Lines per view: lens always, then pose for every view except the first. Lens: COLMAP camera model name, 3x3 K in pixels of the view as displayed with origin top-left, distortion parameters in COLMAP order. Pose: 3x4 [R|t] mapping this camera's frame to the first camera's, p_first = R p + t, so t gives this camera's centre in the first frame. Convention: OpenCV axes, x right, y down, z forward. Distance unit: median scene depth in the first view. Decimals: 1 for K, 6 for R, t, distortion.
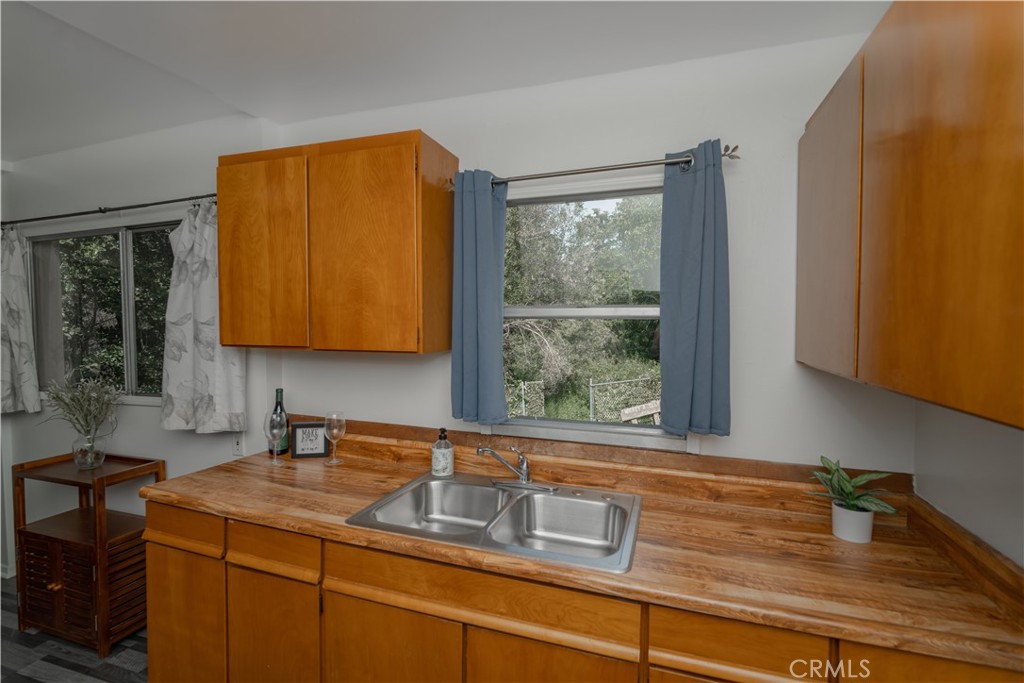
lens RADIAL K [[475.8, 0, 509.6], [0, 475.8, 339.7], [0, 0, 1]] dist [-0.014451, 0.002174]
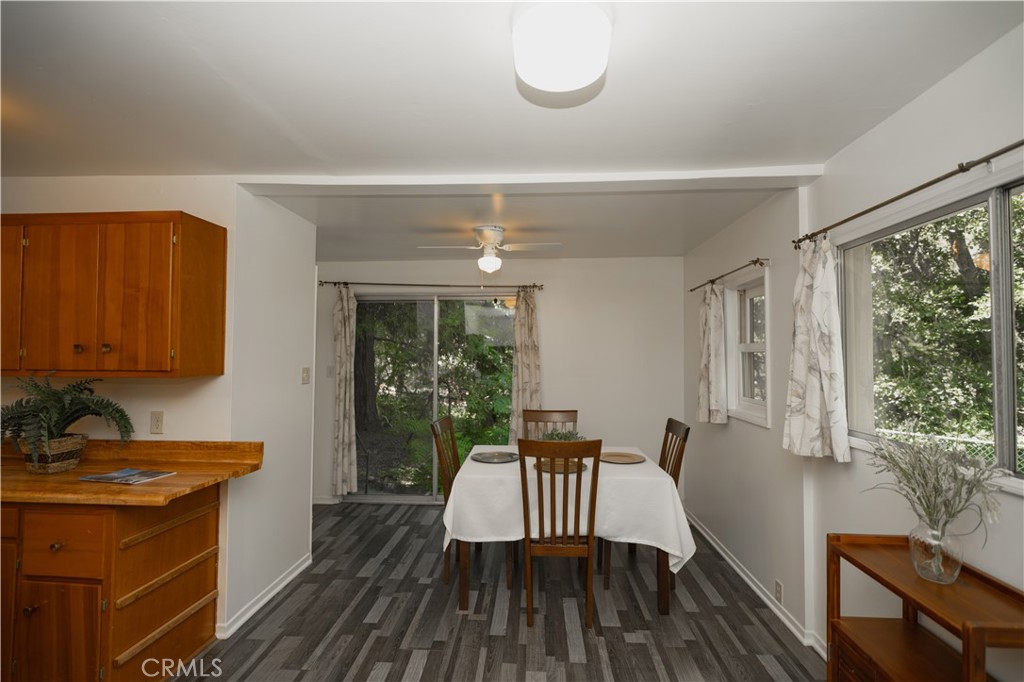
lens RADIAL K [[475.8, 0, 509.7], [0, 475.8, 341.4], [0, 0, 1]] dist [-0.014451, 0.002174]
pose [[0.240652, -0.015946, -0.970480, -0.424753], [-0.041330, 0.998790, -0.026660, -0.005370], [0.969731, 0.046526, 0.239702, 0.290443]]
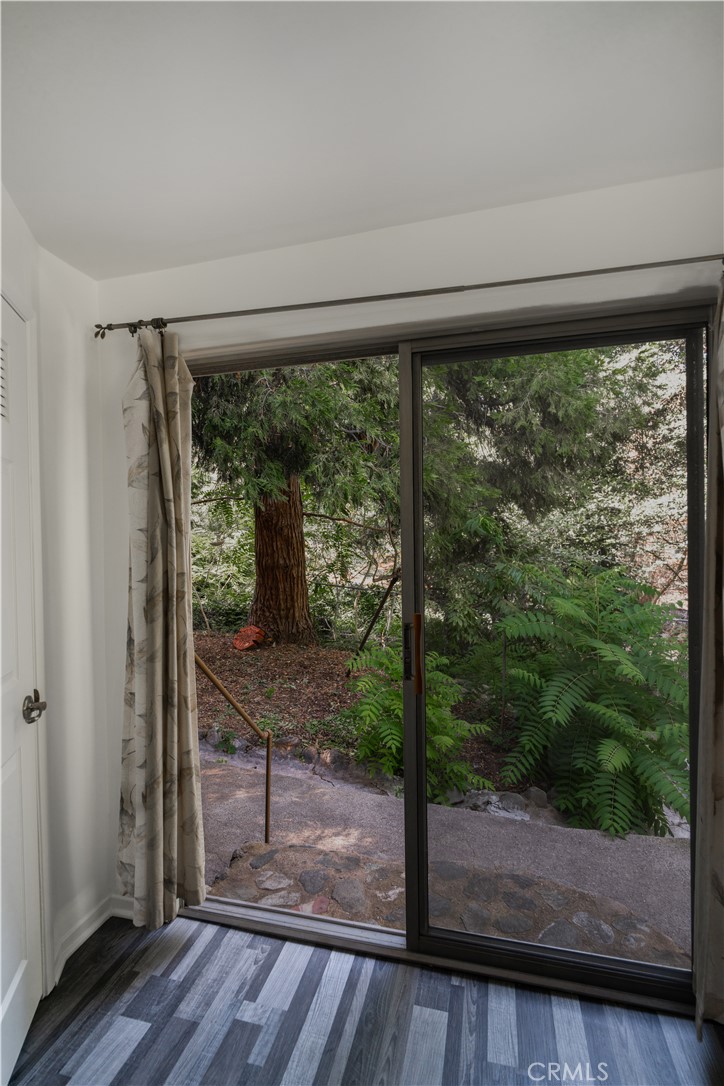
lens RADIAL K [[504.6, 0, 363.1], [0, 504.6, 542.4], [0, 0, 1]] dist [-0.014451, 0.002174]
pose [[0.053883, 0.016251, -0.998415, -1.778814], [-0.017570, 0.999728, 0.015324, 0.035858], [0.998393, 0.016717, 0.054154, 0.357118]]
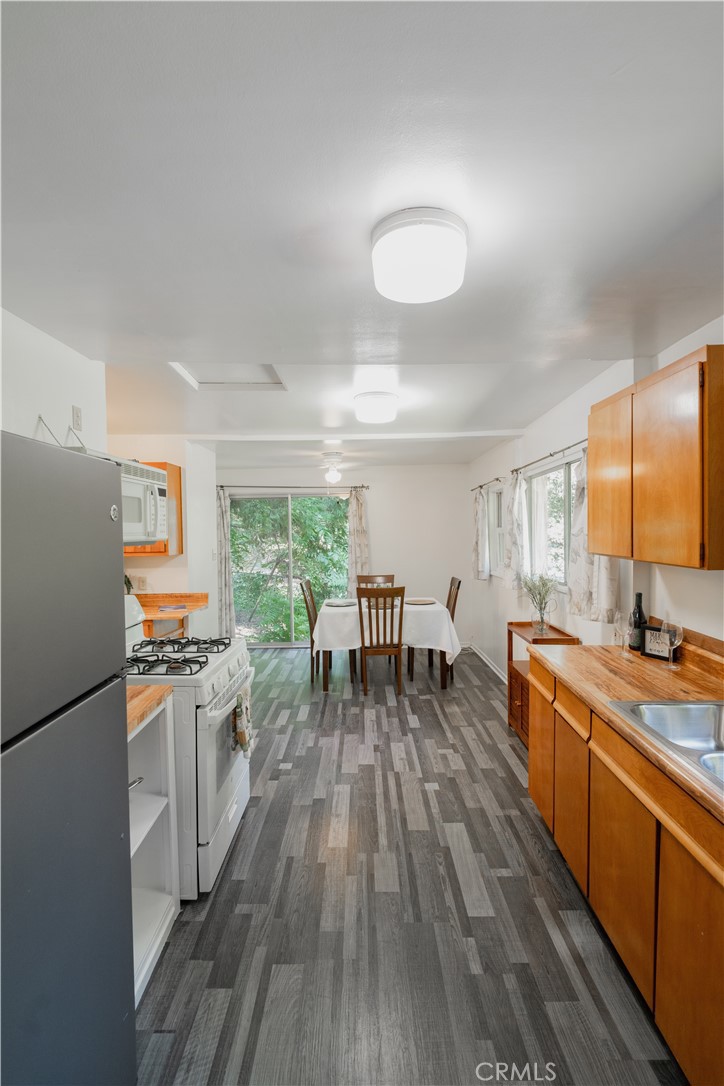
lens RADIAL K [[504.6, 0, 361.9], [0, 504.6, 545.7], [0, 0, 1]] dist [-0.014451, 0.002174]
pose [[0.294349, 0.027894, -0.955291, 0.441341], [-0.021206, 0.999518, 0.022652, -0.021970], [0.955463, 0.013590, 0.294799, 0.004796]]
